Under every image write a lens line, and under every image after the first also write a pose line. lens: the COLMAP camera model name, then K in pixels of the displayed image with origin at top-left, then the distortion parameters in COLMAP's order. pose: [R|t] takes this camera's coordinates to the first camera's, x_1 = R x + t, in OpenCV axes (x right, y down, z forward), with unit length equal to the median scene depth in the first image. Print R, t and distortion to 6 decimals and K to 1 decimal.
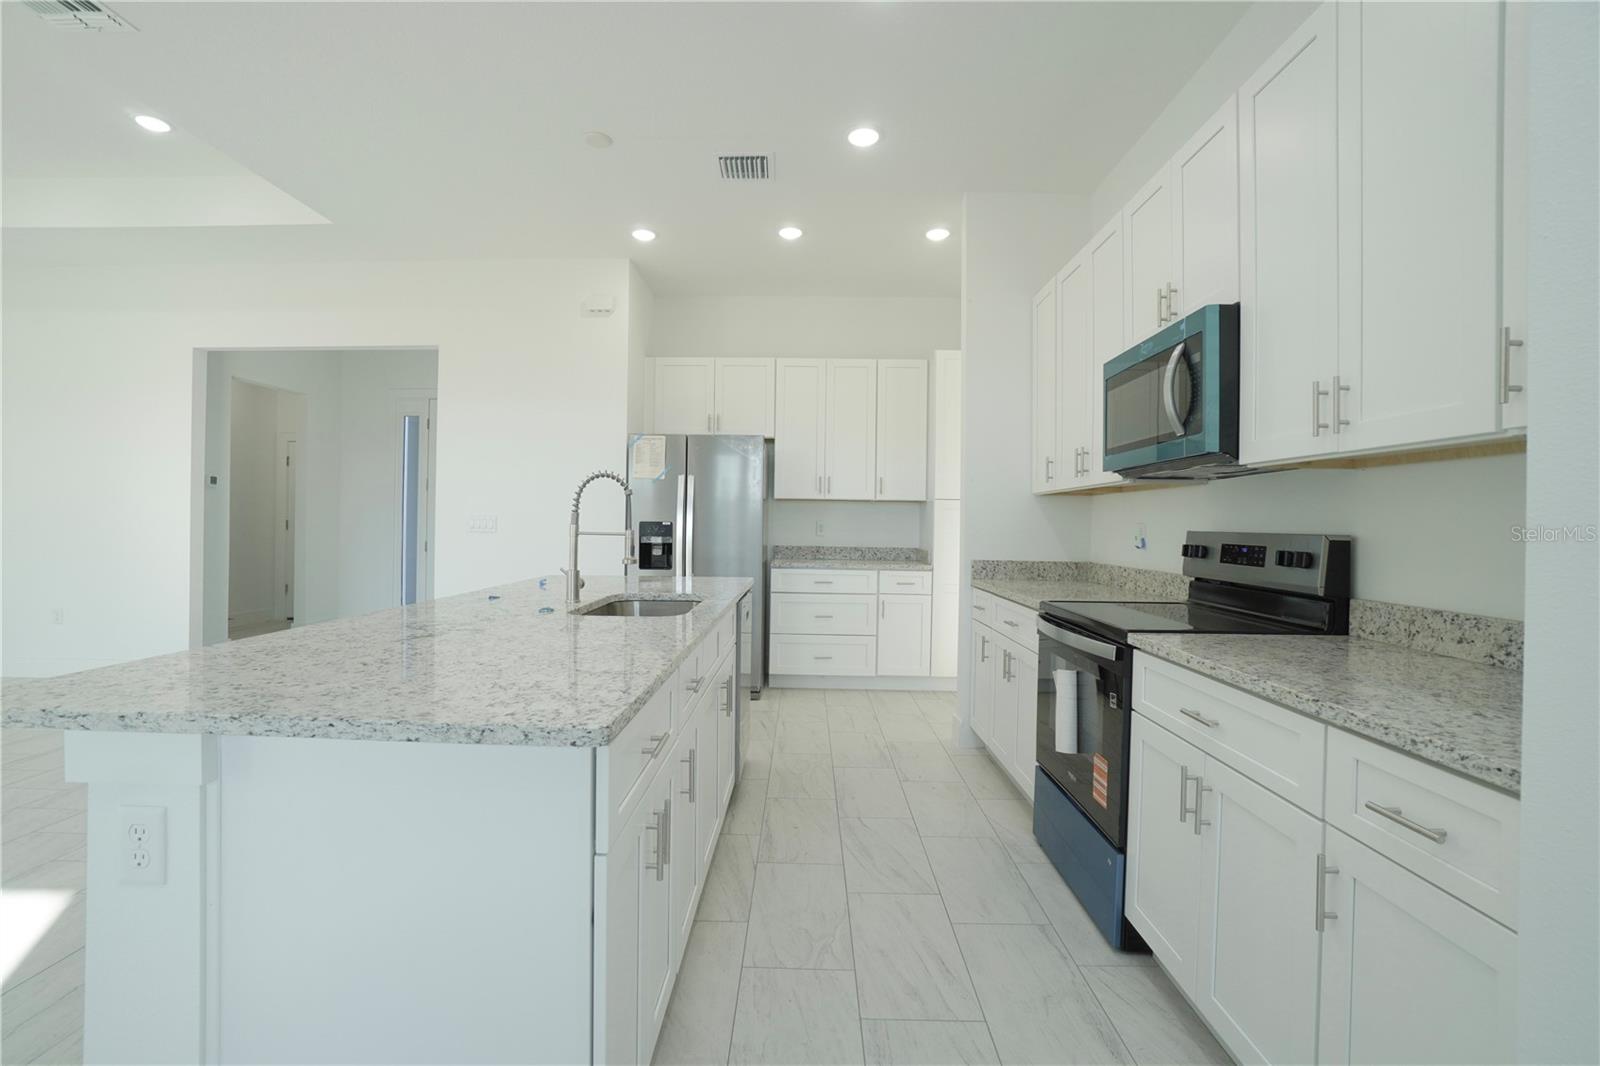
lens RADIAL K [[721.9, 0, 796.5], [0, 721.9, 521.5], [0, 0, 1]] dist [-0.036460, 0.000541]
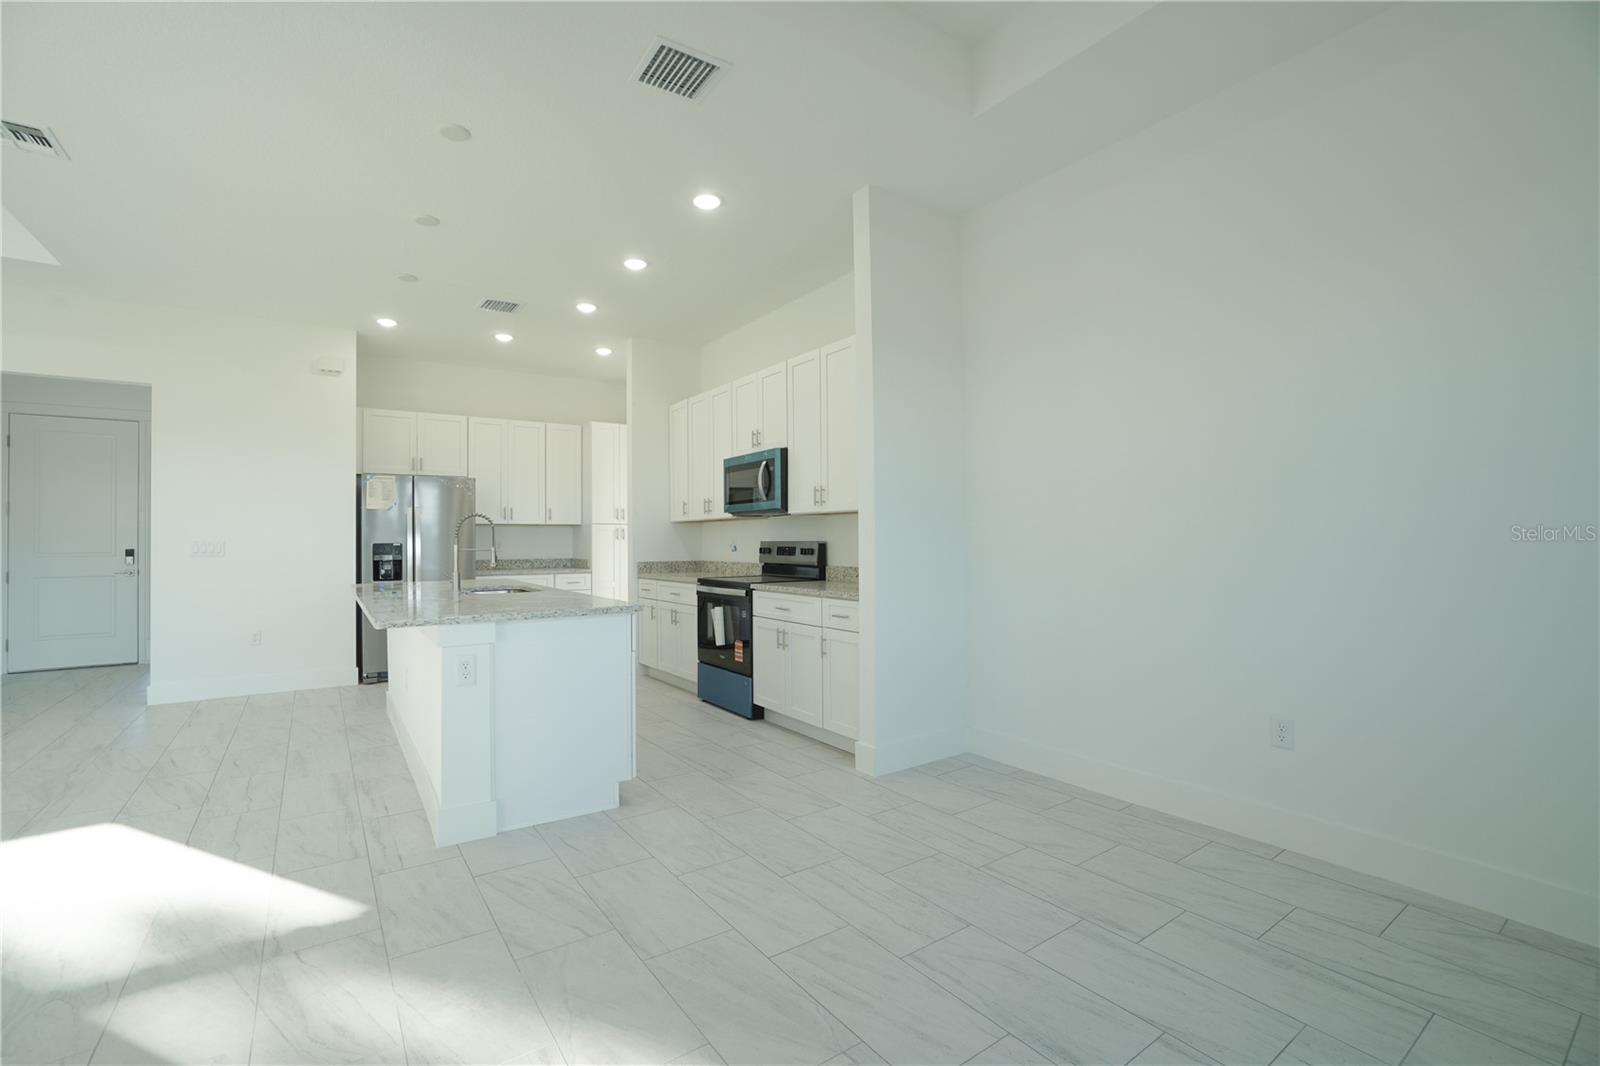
lens RADIAL K [[691.7, 0, 800.0], [0, 691.7, 533.0], [0, 0, 1]] dist [-0.033875, 0.000213]
pose [[0.804685, -0.014061, 0.593535, -0.573151], [0.017739, 0.999843, -0.000364, -0.008070], [-0.593437, 0.010822, 0.804808, -0.711866]]
